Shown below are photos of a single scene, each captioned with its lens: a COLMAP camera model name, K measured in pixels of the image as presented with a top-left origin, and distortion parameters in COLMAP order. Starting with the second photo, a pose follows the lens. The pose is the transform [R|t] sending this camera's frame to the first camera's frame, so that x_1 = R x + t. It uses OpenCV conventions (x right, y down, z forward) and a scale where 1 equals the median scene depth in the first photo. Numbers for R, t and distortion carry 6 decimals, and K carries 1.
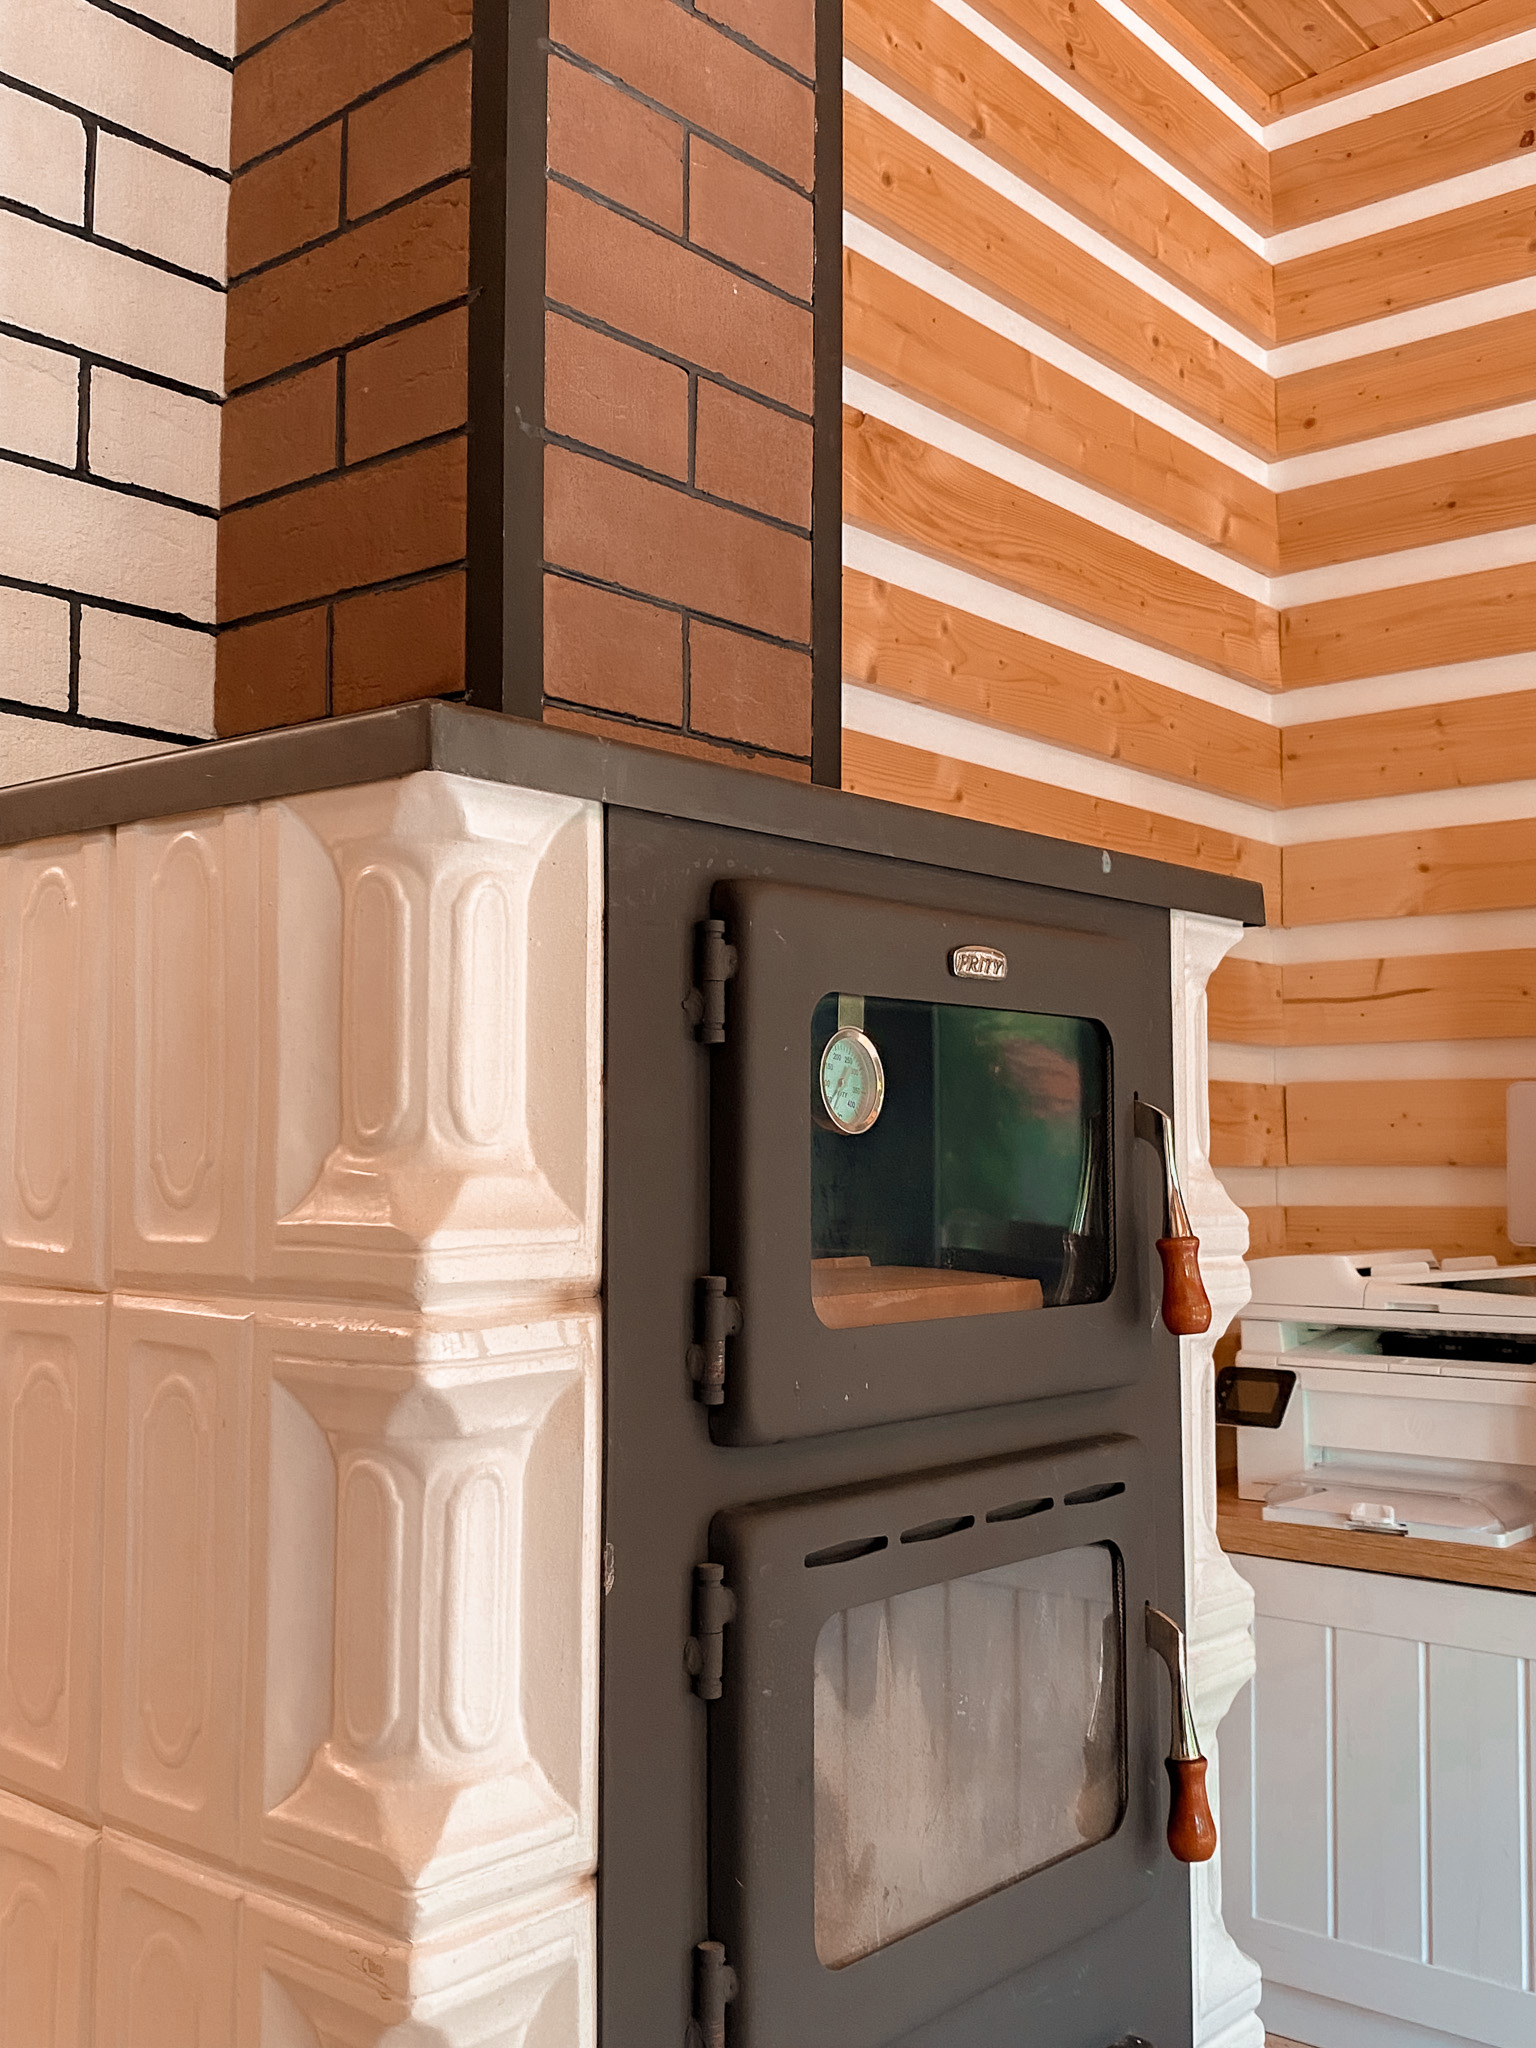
lens RADIAL K [[2018.5, 0, 767.5], [0, 2018.5, 1024.1], [0, 0, 1]] dist [-0.007251, 0.000000]
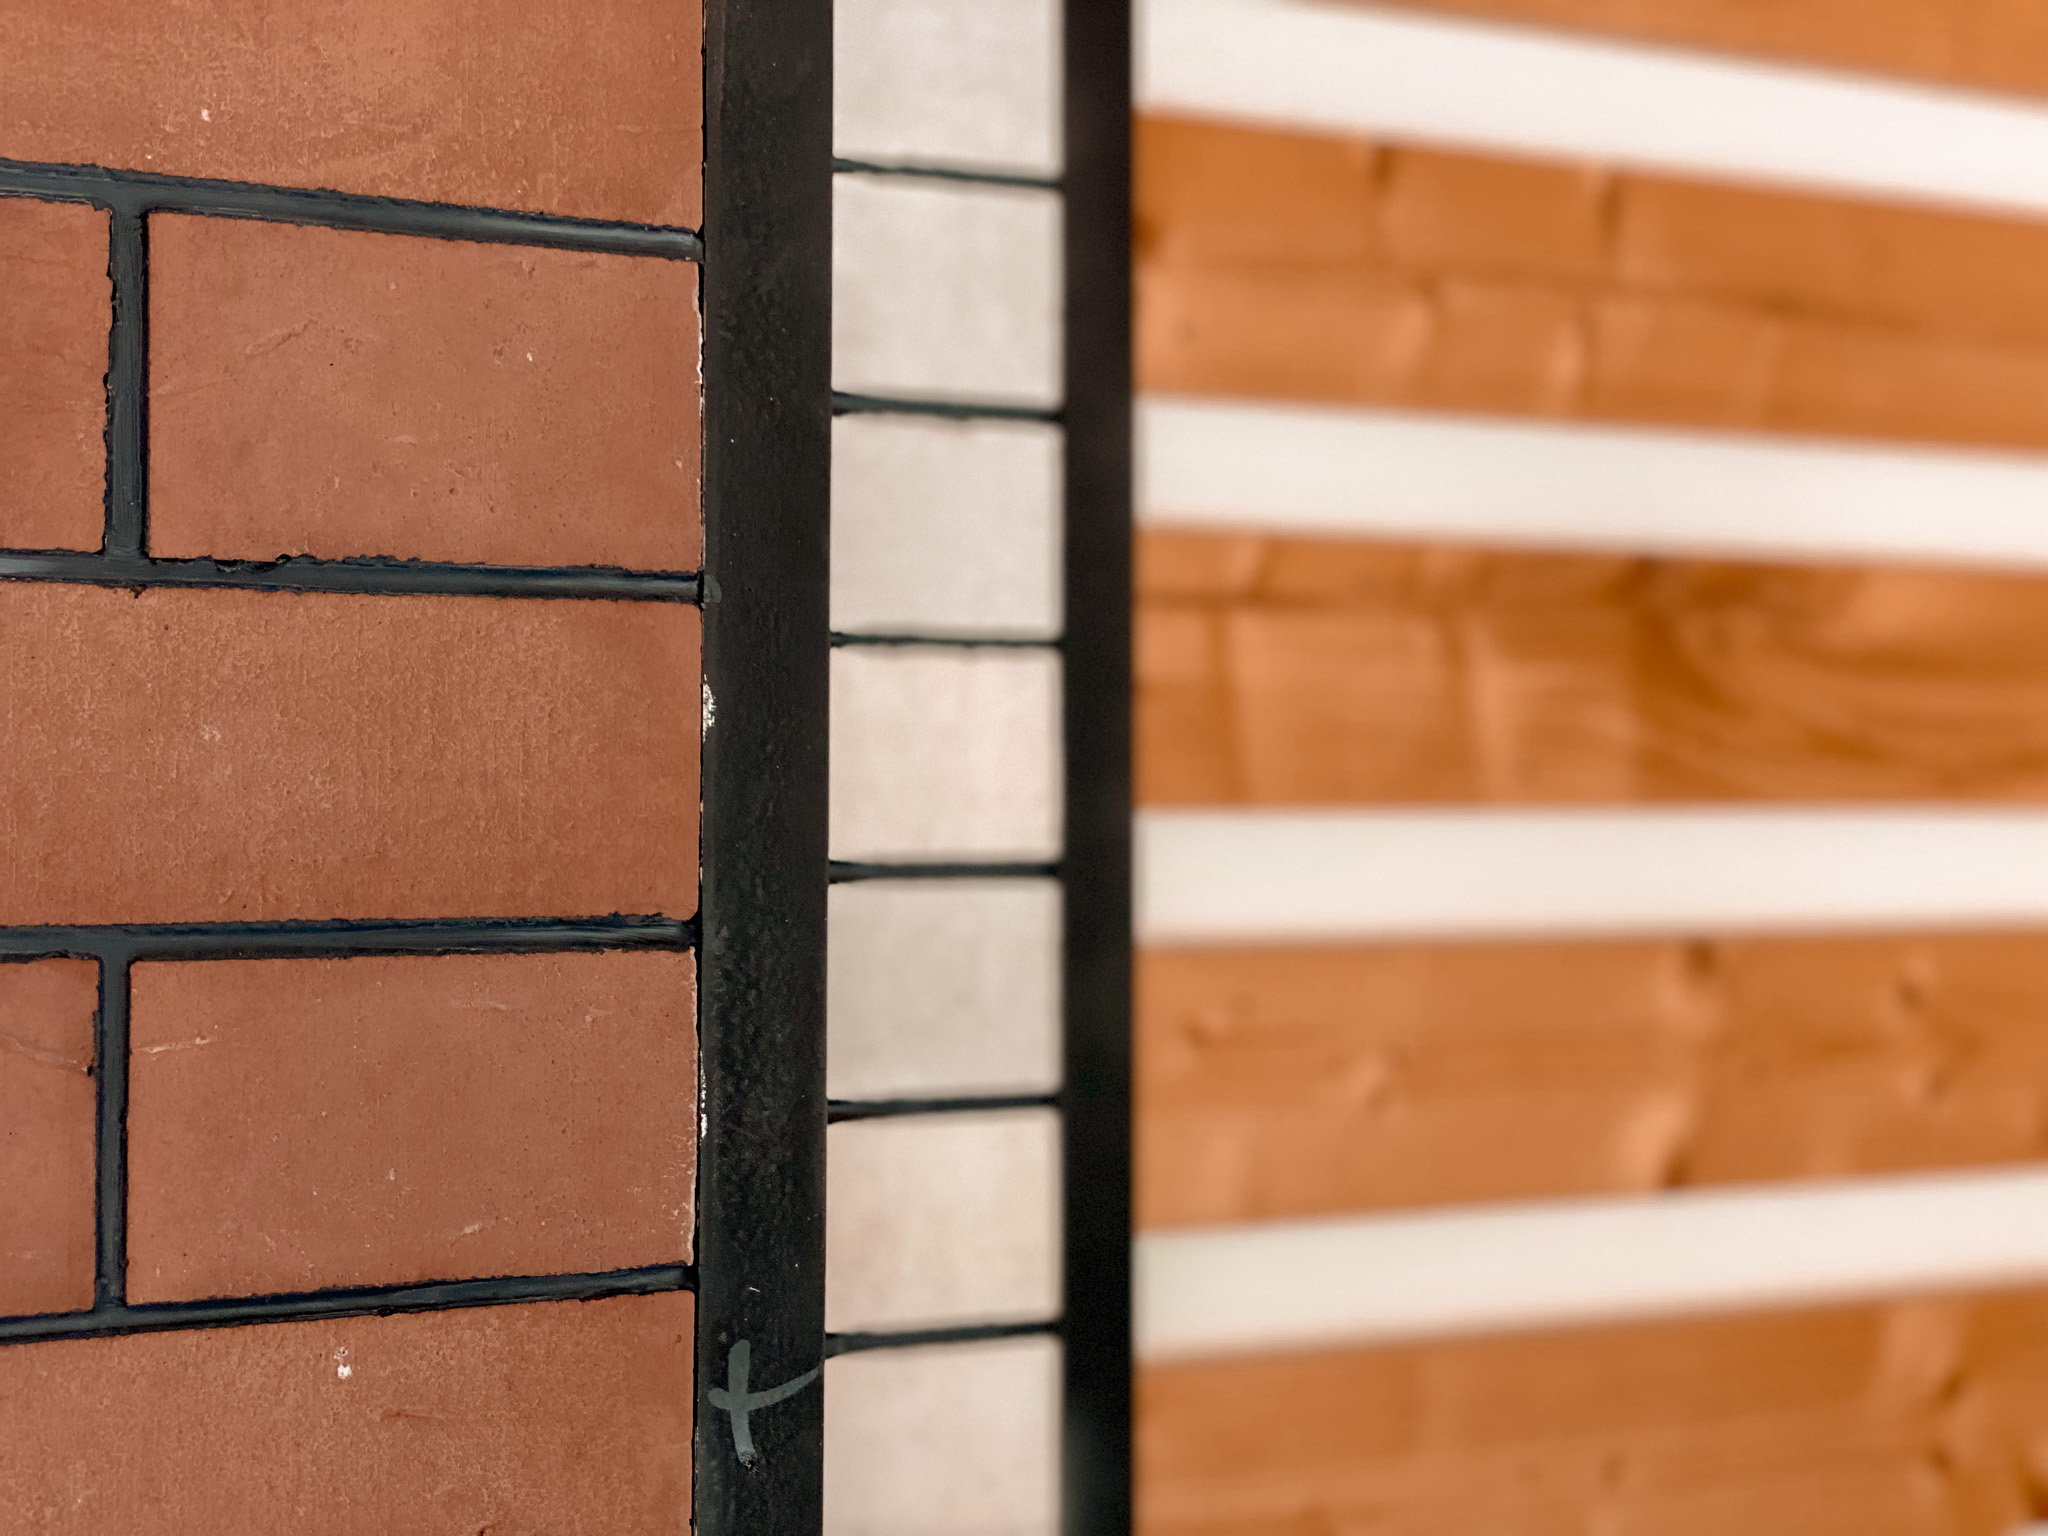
lens RADIAL K [[3078.3, 0, 1024.5], [0, 3078.3, 768.9], [0, 0, 1]] dist [0.041807, 0.000000]
pose [[0.924605, -0.001743, -0.380922, 0.267528], [0.024335, 0.998217, 0.054502, -0.464911], [0.380148, -0.059663, 0.922999, 0.555051]]
